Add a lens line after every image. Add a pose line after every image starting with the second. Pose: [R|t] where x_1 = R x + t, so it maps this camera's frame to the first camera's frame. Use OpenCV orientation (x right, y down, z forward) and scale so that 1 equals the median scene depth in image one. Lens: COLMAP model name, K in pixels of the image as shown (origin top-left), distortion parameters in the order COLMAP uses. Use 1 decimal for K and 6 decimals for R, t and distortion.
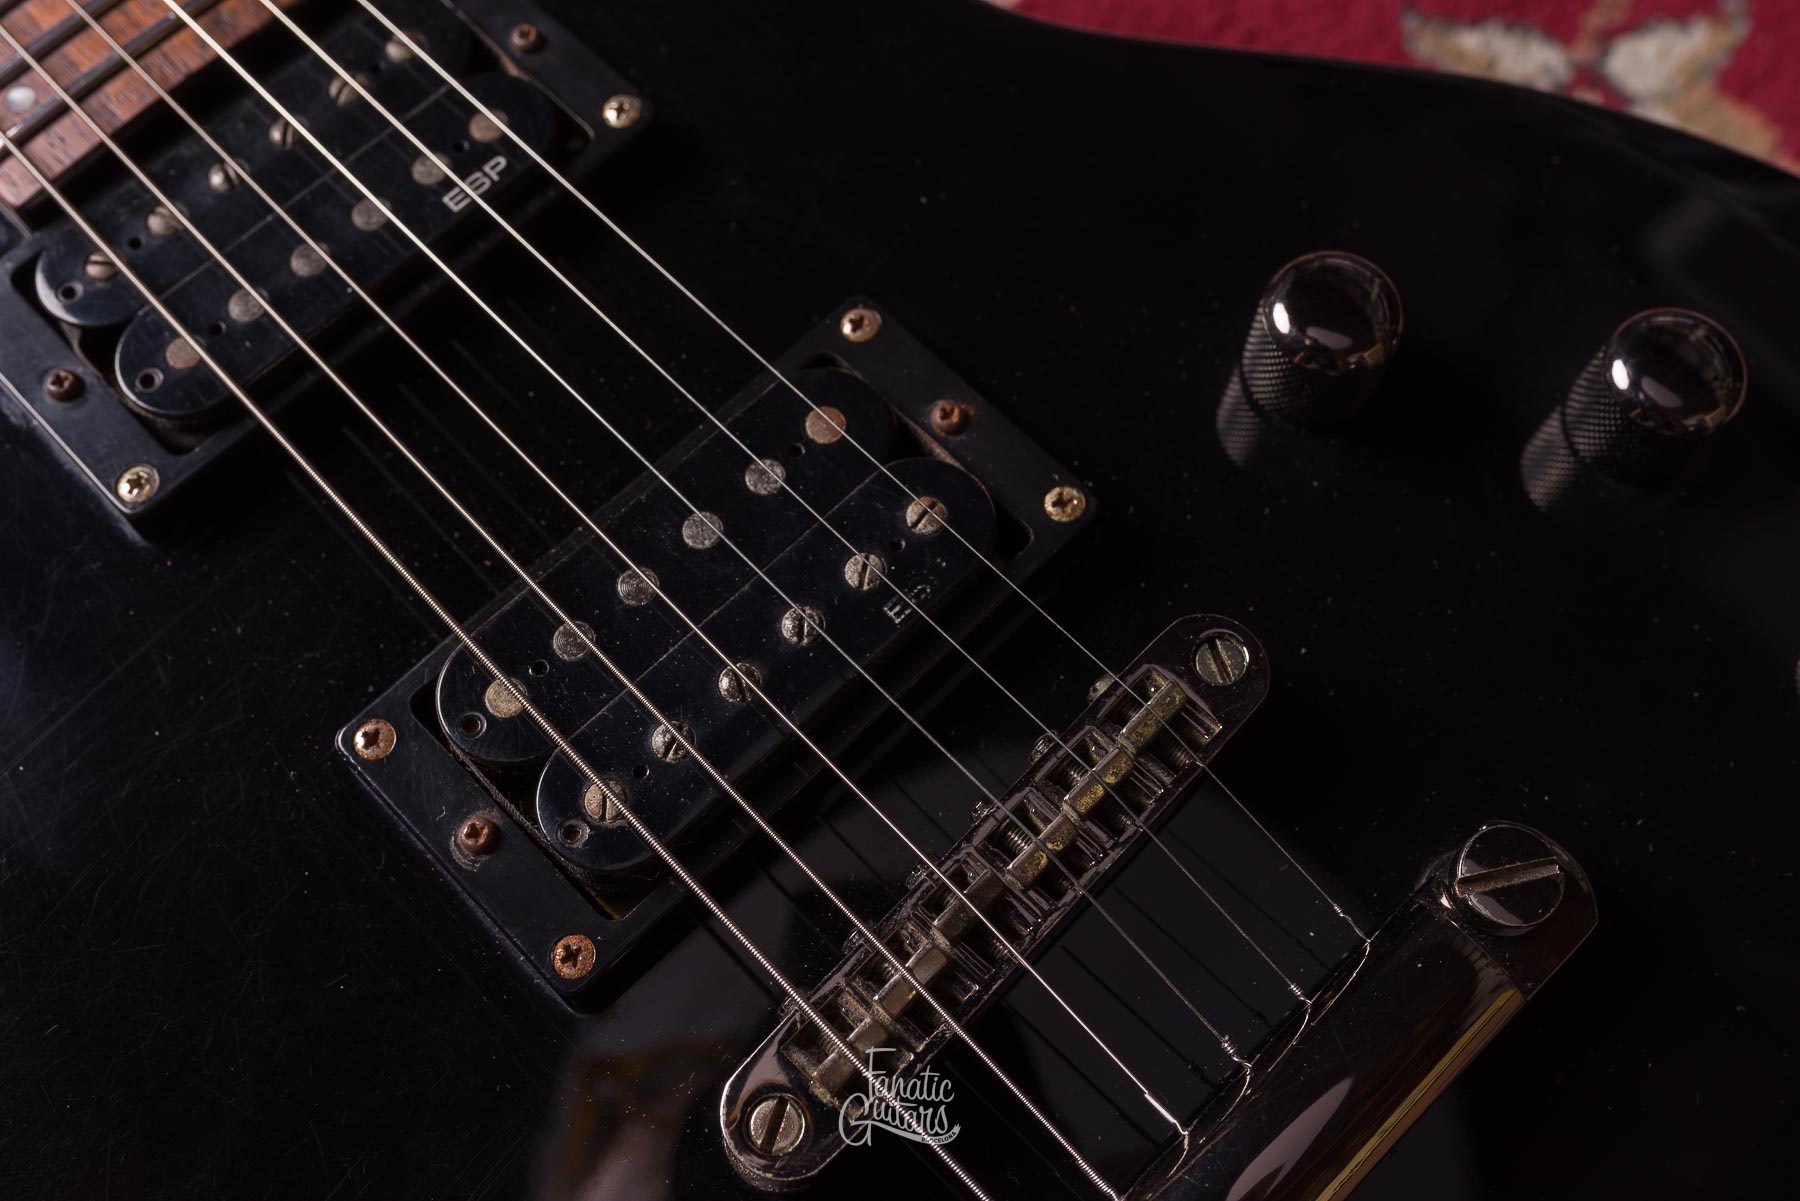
lens RADIAL K [[1861.6, 0, 900.0], [0, 1861.6, 600.5], [0, 0, 1]] dist [-0.000097, 0.003609]
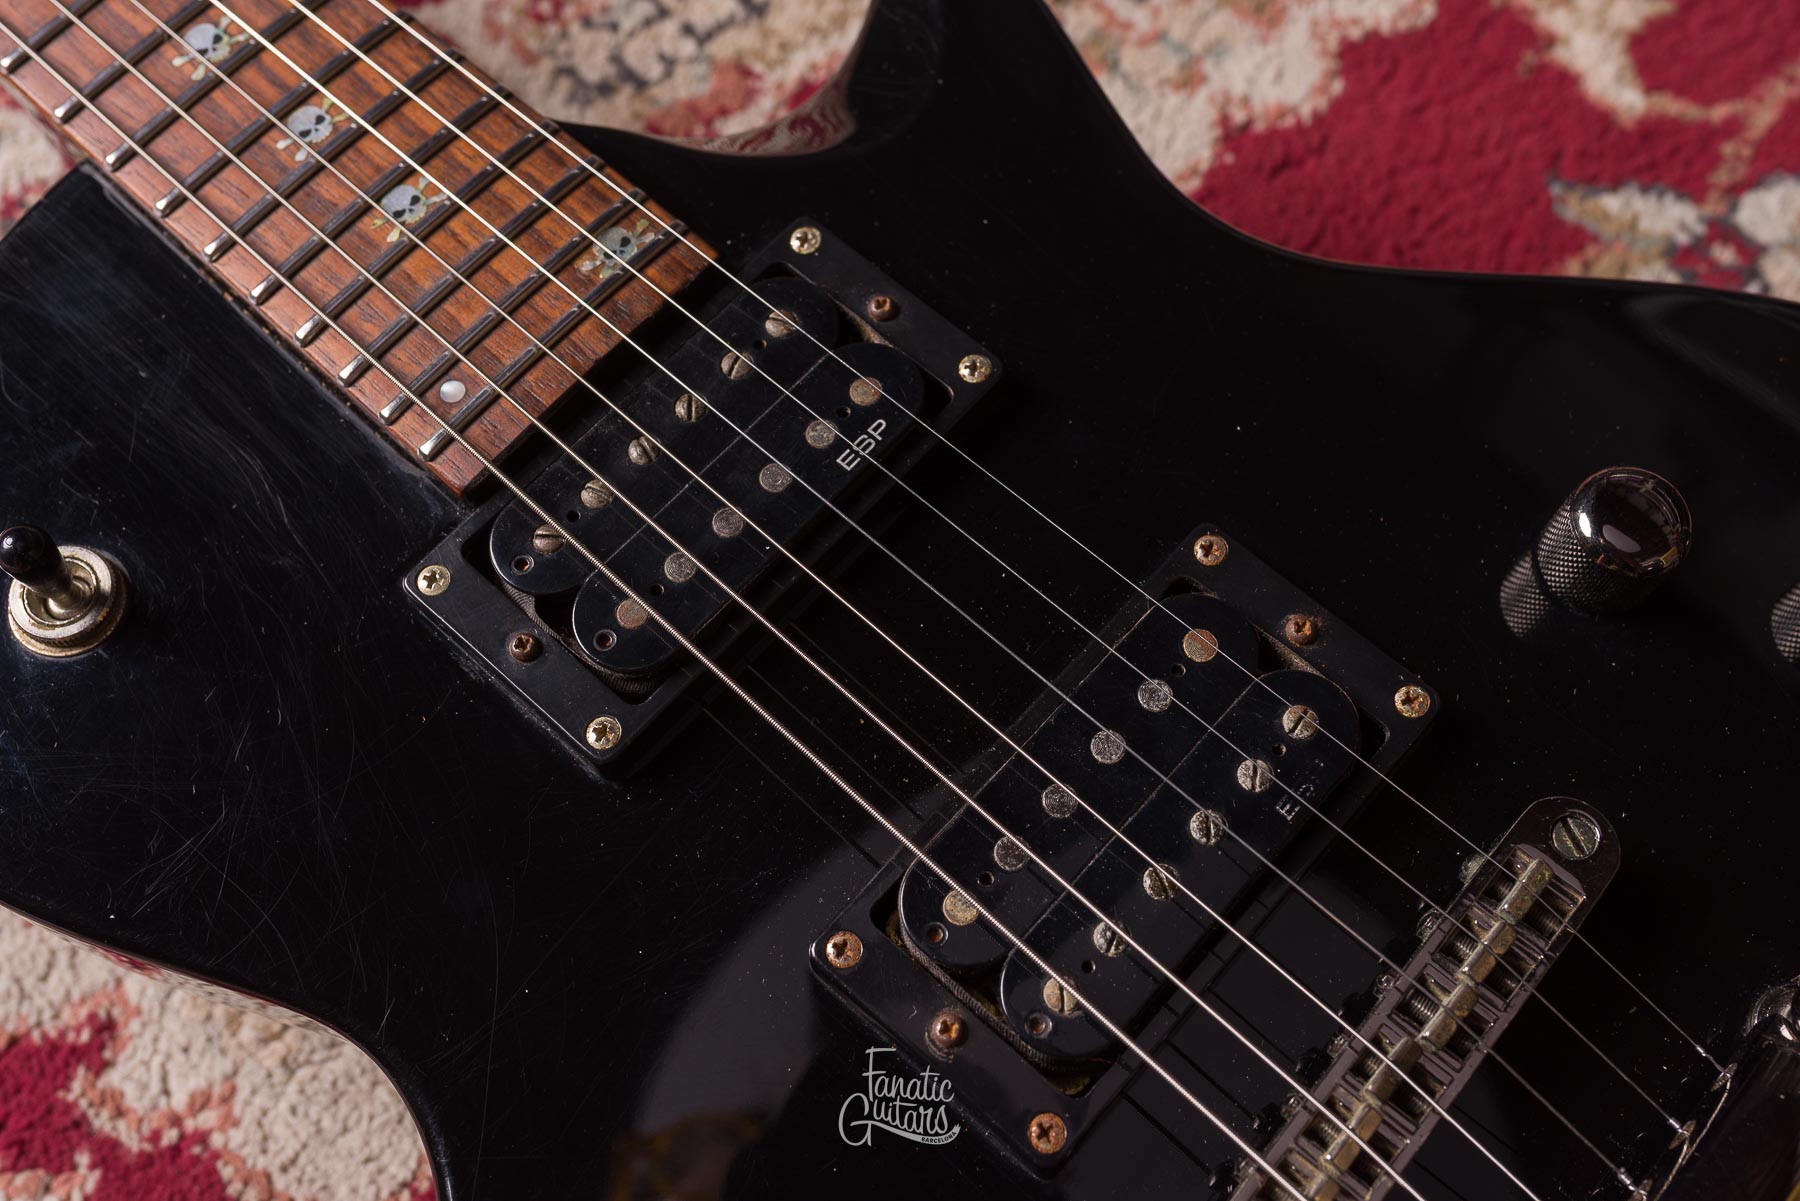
lens RADIAL K [[1823.4, 0, 900.0], [0, 1823.4, 600.5], [0, 0, 1]] dist [-0.000084, 0.006289]
pose [[0.998123, -0.059963, 0.012467, -0.243590], [0.060232, 0.997931, -0.022499, -0.110425], [-0.011092, 0.023207, 0.999669, -0.127515]]
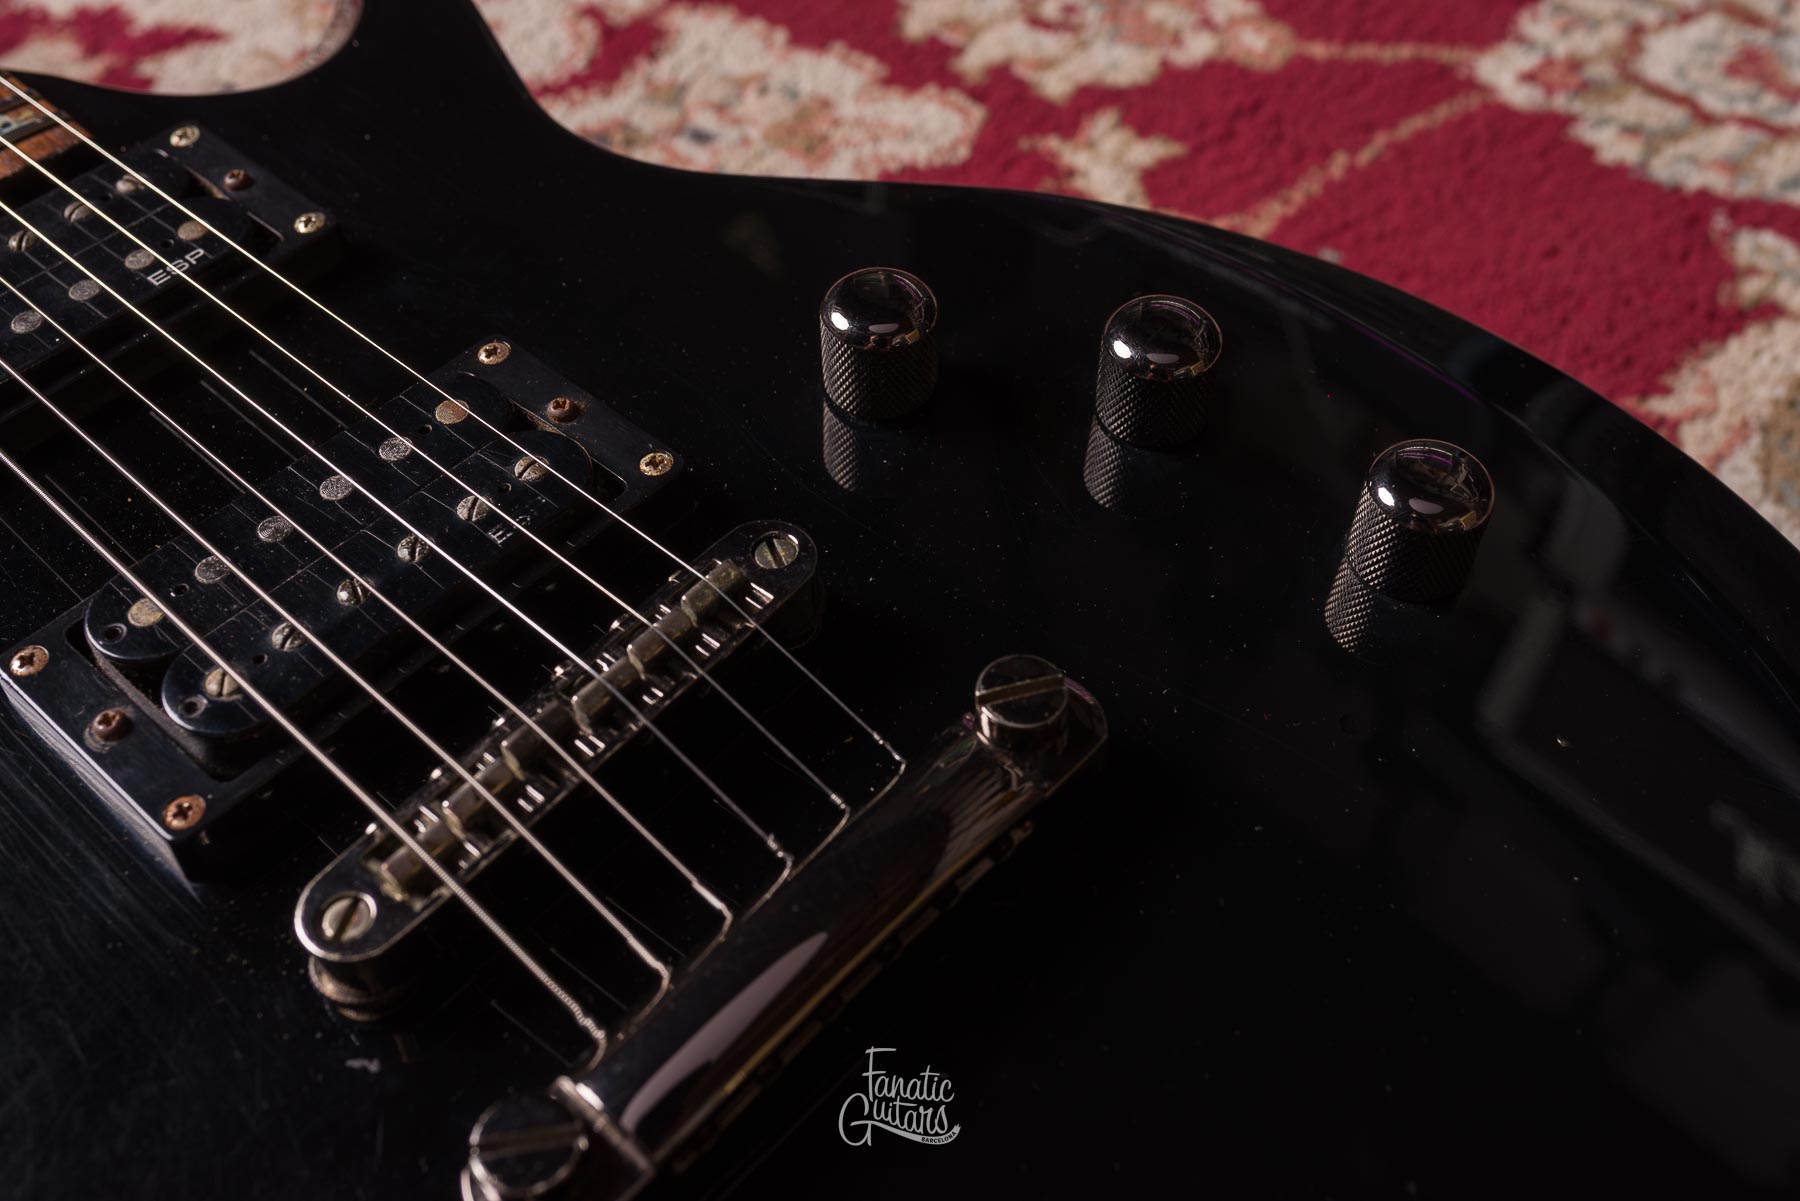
lens RADIAL K [[1823.4, 0, 900.0], [0, 1823.4, 600.5], [0, 0, 1]] dist [-0.000084, 0.006289]
pose [[0.998059, -0.047925, 0.039776, 0.196028], [0.057852, 0.949928, -0.307068, 0.399757], [-0.023068, 0.308773, 0.950856, -0.068272]]
